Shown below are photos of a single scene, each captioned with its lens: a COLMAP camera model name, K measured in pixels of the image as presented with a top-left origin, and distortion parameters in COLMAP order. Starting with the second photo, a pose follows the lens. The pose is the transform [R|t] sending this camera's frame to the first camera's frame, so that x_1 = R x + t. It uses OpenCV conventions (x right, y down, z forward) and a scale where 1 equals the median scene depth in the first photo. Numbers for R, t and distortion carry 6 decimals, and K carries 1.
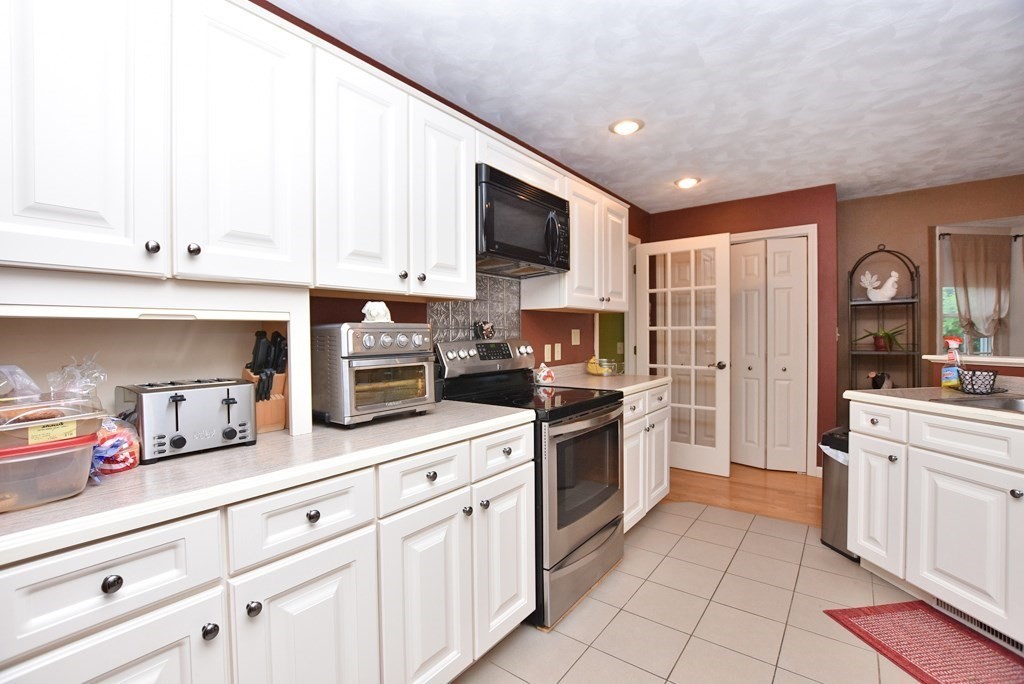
lens RADIAL K [[465.0, 0, 512.5], [0, 465.0, 339.8], [0, 0, 1]] dist [-0.003492, 0.000061]
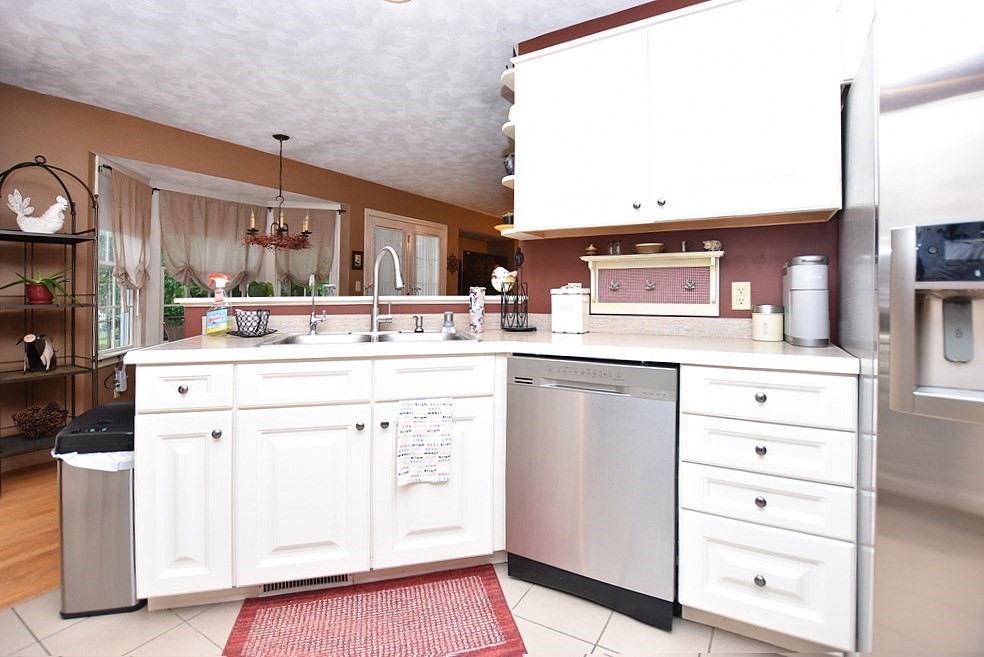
lens RADIAL K [[467.7, 0, 493.7], [0, 467.7, 299.0], [0, 0, 1]] dist [-0.027233, -0.000214]
pose [[-0.096994, 0.008578, 0.995248, 0.037183], [0.023049, 0.999714, -0.006370, 0.042330], [-0.995018, 0.022322, -0.097164, 0.441126]]
